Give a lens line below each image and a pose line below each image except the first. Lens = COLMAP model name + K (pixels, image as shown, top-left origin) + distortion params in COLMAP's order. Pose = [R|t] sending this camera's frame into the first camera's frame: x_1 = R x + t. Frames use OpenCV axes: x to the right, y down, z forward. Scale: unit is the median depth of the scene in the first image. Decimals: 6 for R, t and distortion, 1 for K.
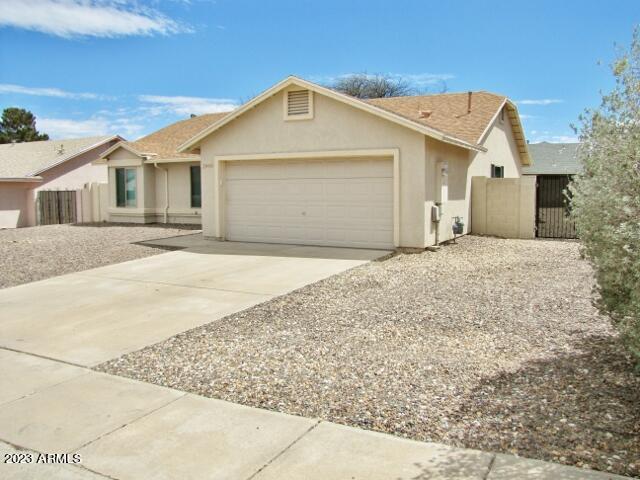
lens RADIAL K [[545.1, 0, 320.0], [0, 545.1, 240.0], [0, 0, 1]] dist [-0.172699, 0.195727]
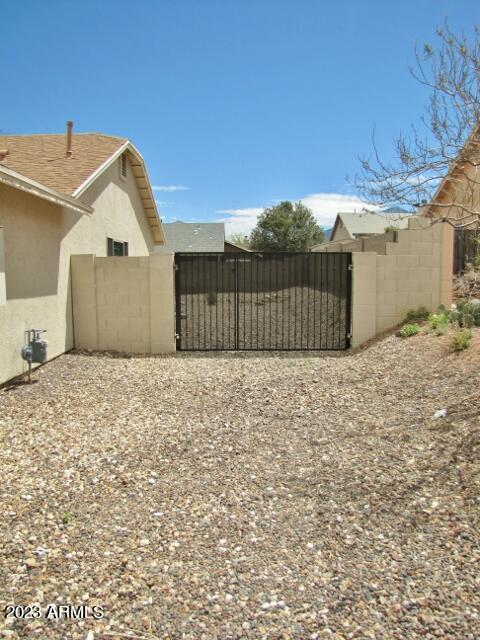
lens RADIAL K [[545.1, 0, 240.0], [0, 545.1, 320.0], [0, 0, 1]] dist [-0.172699, 0.195727]
pose [[0.872526, -0.046287, 0.486371, 0.152709], [0.051926, 0.998649, 0.001886, -0.036722], [-0.485801, 0.023610, 0.873751, 0.386410]]
